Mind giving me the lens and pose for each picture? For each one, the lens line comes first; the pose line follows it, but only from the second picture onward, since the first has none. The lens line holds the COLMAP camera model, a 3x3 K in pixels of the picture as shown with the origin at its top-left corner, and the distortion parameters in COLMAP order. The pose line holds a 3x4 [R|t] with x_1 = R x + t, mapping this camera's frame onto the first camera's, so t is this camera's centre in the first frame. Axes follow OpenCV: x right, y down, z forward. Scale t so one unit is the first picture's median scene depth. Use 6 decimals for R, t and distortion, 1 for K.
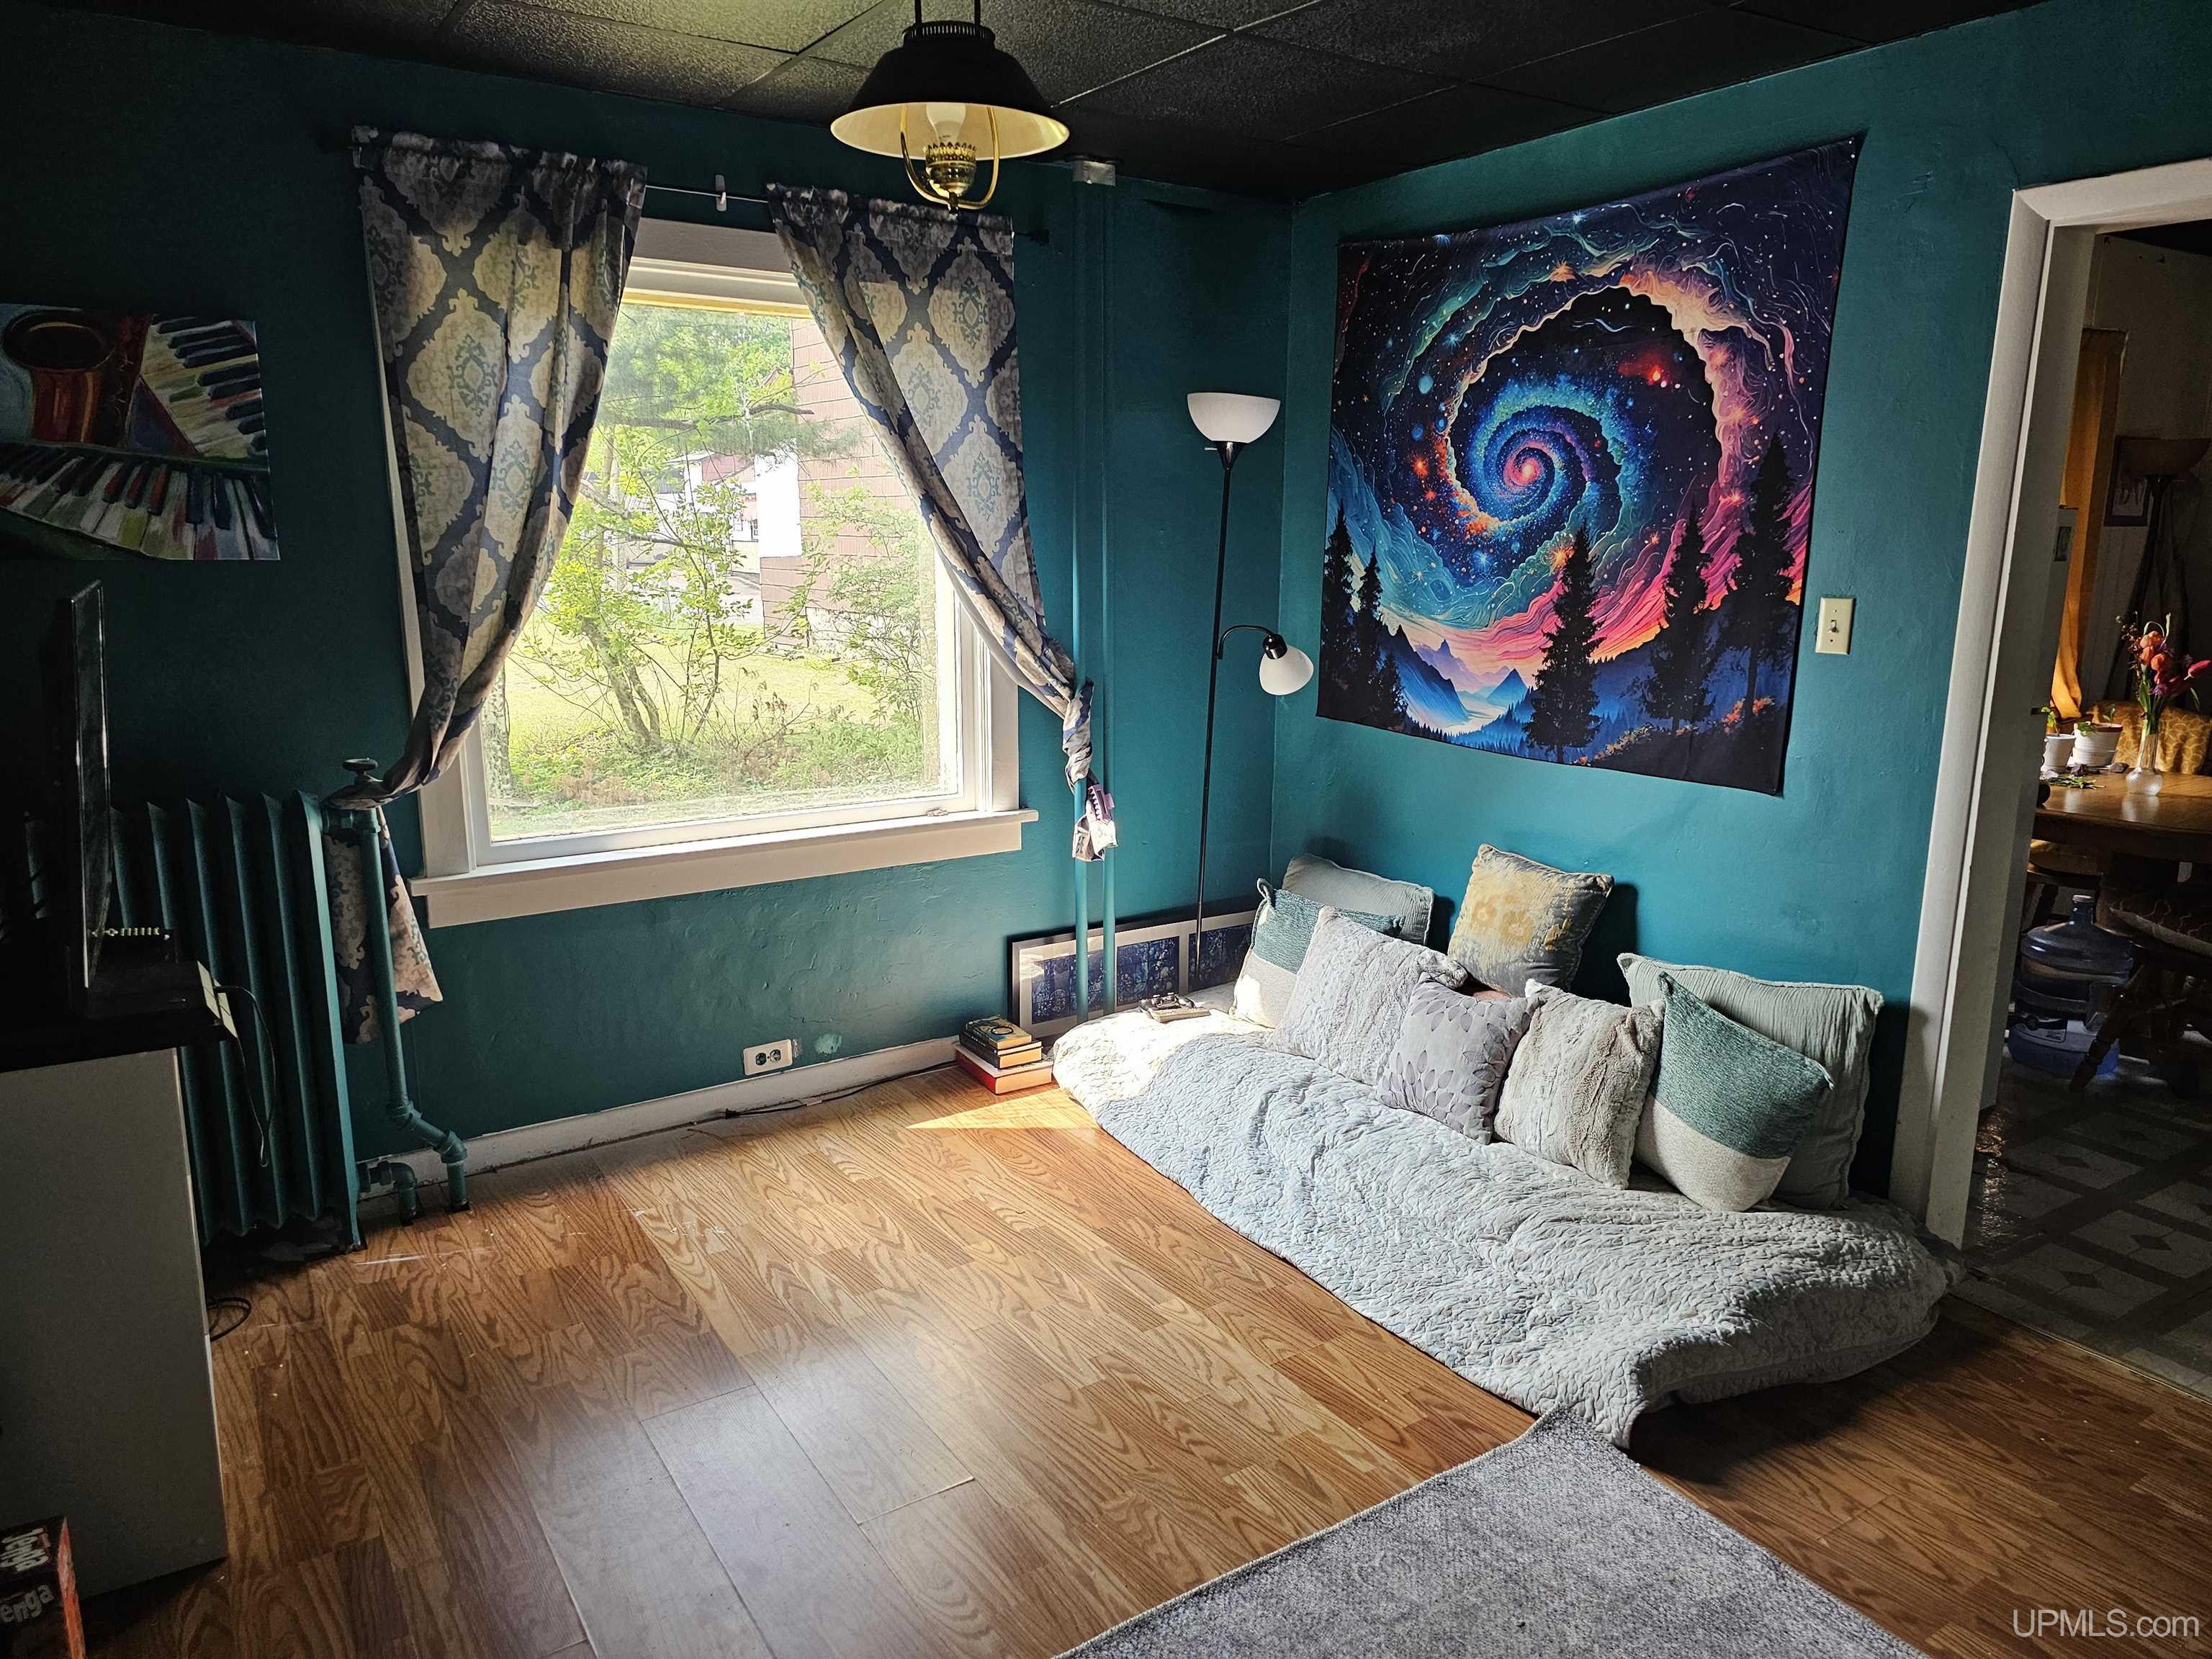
lens RADIAL K [[1601.8, 0, 1103.1], [0, 1601.8, 878.7], [0, 0, 1]] dist [0.114384, -0.082968]
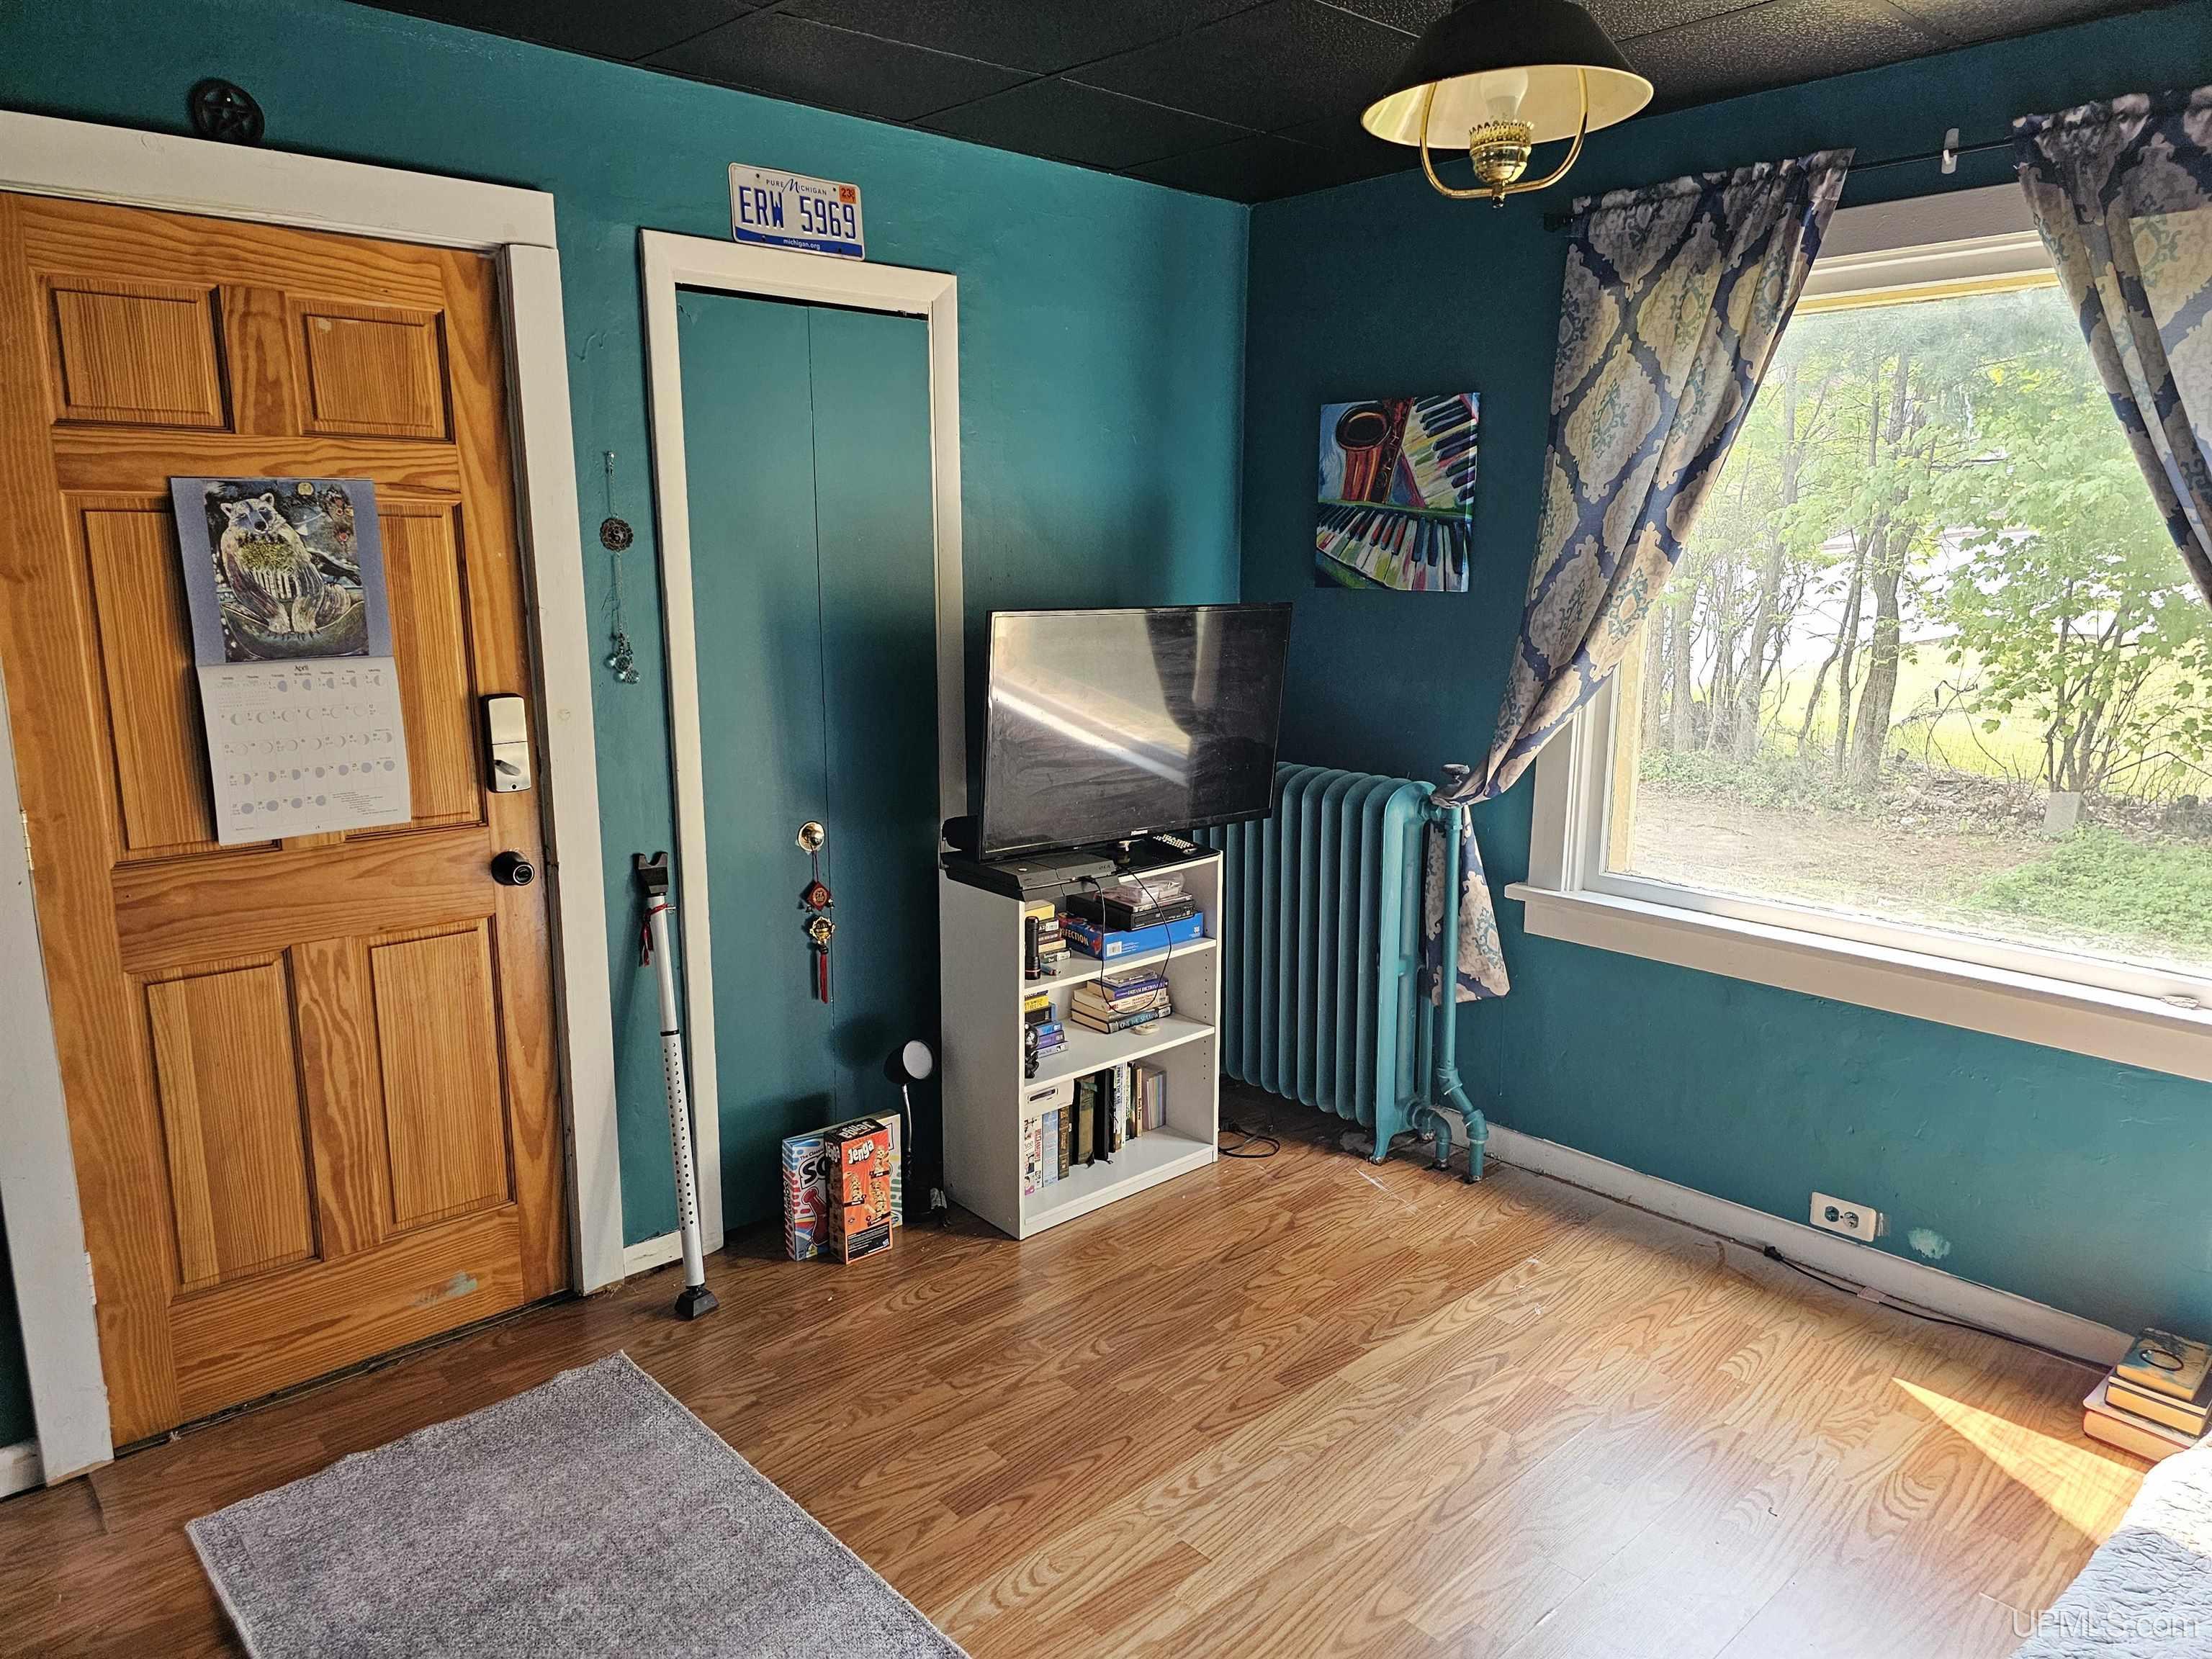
lens RADIAL K [[1601.8, 0, 1103.1], [0, 1601.8, 878.7], [0, 0, 1]] dist [0.114384, -0.082968]
pose [[0.100362, 0.211599, -0.972190, 0.635331], [-0.220847, 0.957486, 0.185600, -0.149923], [0.970131, 0.196078, 0.142826, 0.601356]]
